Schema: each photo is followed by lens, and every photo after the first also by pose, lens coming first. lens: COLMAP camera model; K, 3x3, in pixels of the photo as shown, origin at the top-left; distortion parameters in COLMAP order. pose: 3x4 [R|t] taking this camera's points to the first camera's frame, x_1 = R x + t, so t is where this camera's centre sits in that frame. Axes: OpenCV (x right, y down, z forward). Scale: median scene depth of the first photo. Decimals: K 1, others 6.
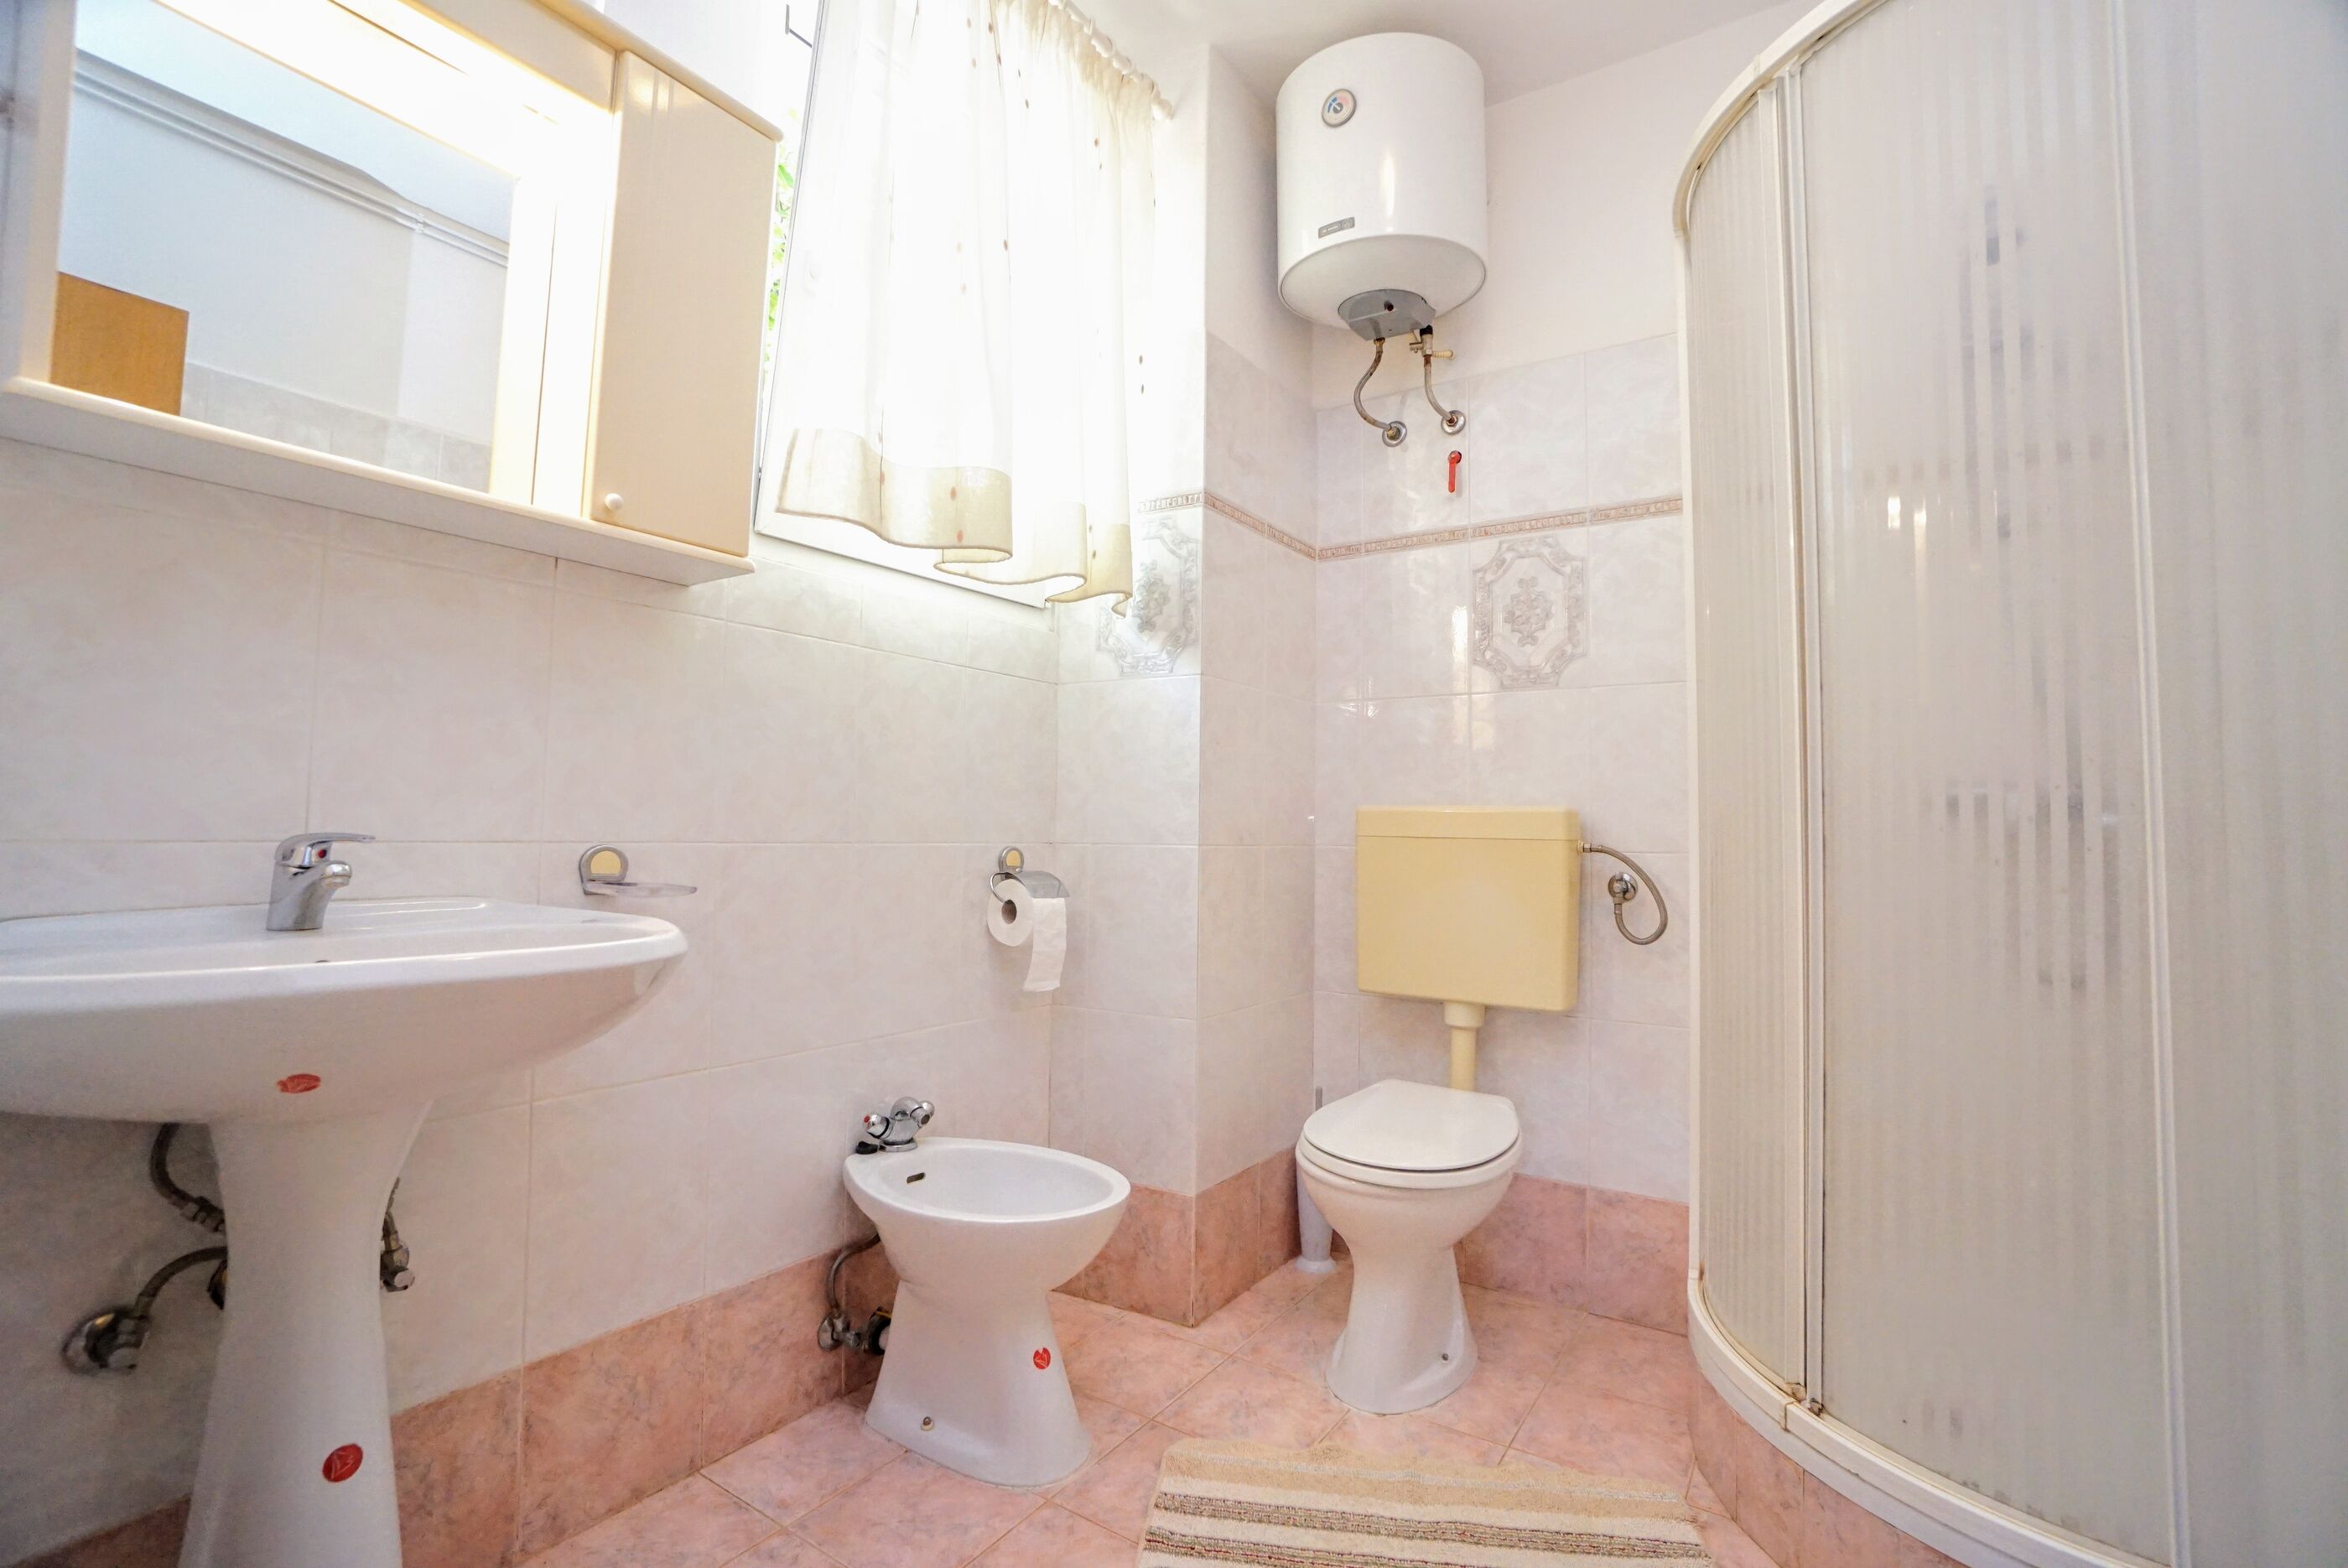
lens RADIAL K [[1053.1, 0, 1180.3], [0, 1053.1, 776.7], [0, 0, 1]] dist [-0.061862, 0.021909]
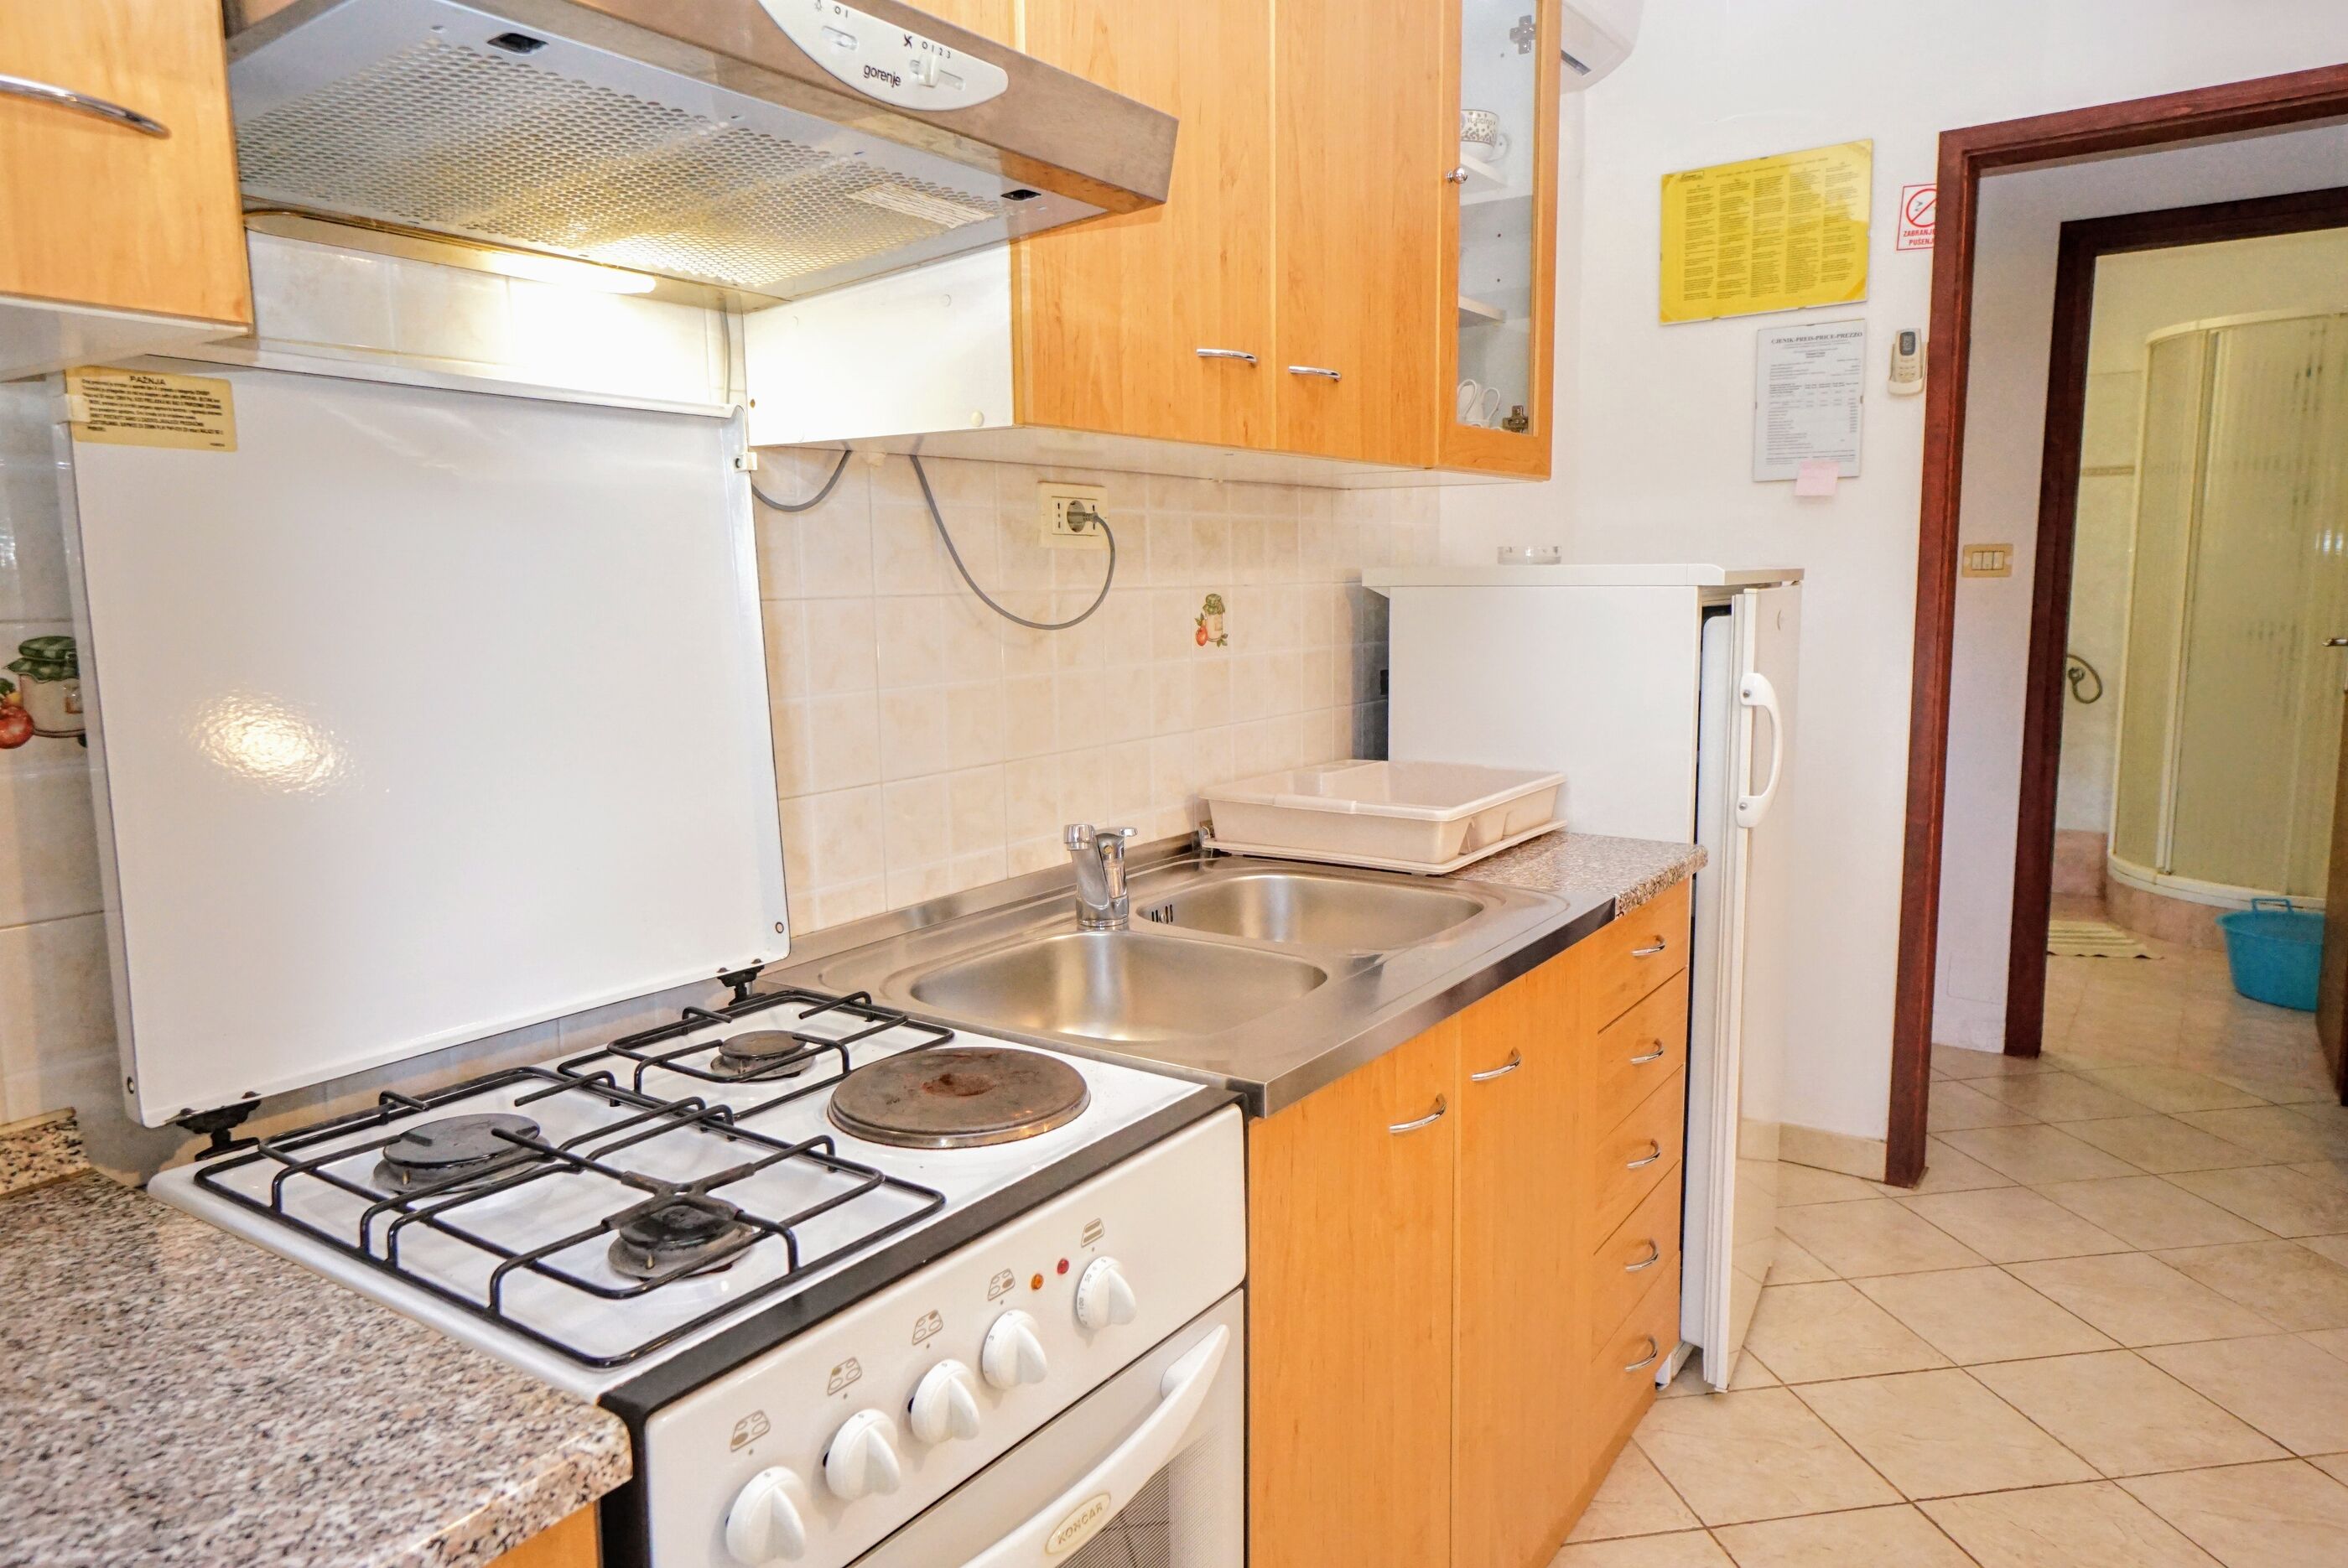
lens RADIAL K [[1521.5, 0, 1186.4], [0, 1521.5, 771.0], [0, 0, 1]] dist [-0.001622, 0.022709]
pose [[0.998742, -0.016188, -0.047461, -1.338034], [0.024903, 0.981617, 0.189228, -0.358357], [0.043526, -0.190172, 0.980785, -2.280905]]
